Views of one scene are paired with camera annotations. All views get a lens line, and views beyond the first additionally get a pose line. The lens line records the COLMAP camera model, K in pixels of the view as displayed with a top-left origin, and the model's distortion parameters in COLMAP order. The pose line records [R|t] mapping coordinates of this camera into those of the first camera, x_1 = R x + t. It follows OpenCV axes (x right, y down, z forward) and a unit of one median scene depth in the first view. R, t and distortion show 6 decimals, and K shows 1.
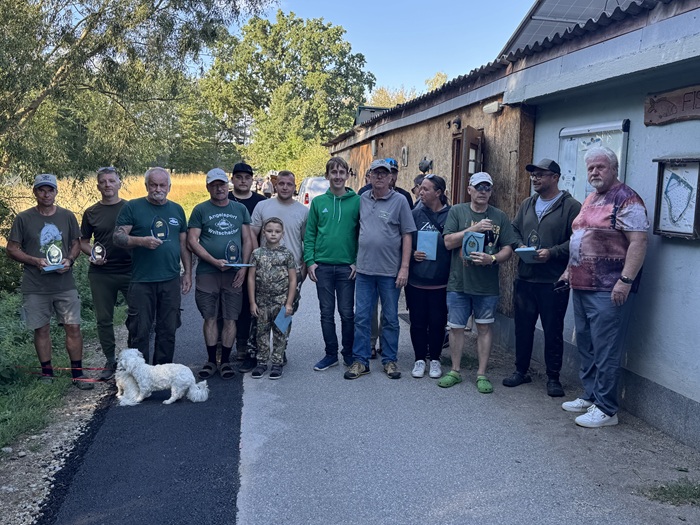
lens RADIAL K [[709.6, 0, 350.0], [0, 709.6, 262.5], [0, 0, 1]] dist [0.155522, -0.340211]
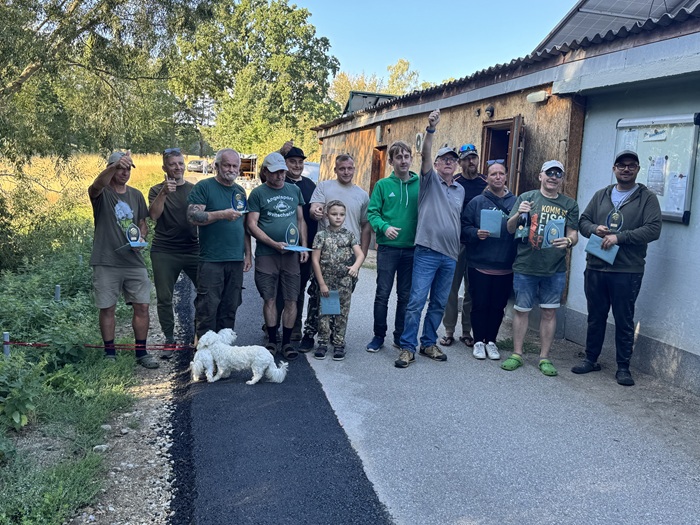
lens RADIAL K [[709.6, 0, 350.0], [0, 709.6, 262.5], [0, 0, 1]] dist [0.155522, -0.340211]
pose [[0.998259, 0.016745, 0.056551, -0.120802], [-0.017870, 0.999651, 0.019443, 0.003652], [-0.056206, -0.020420, 0.998210, -0.007540]]
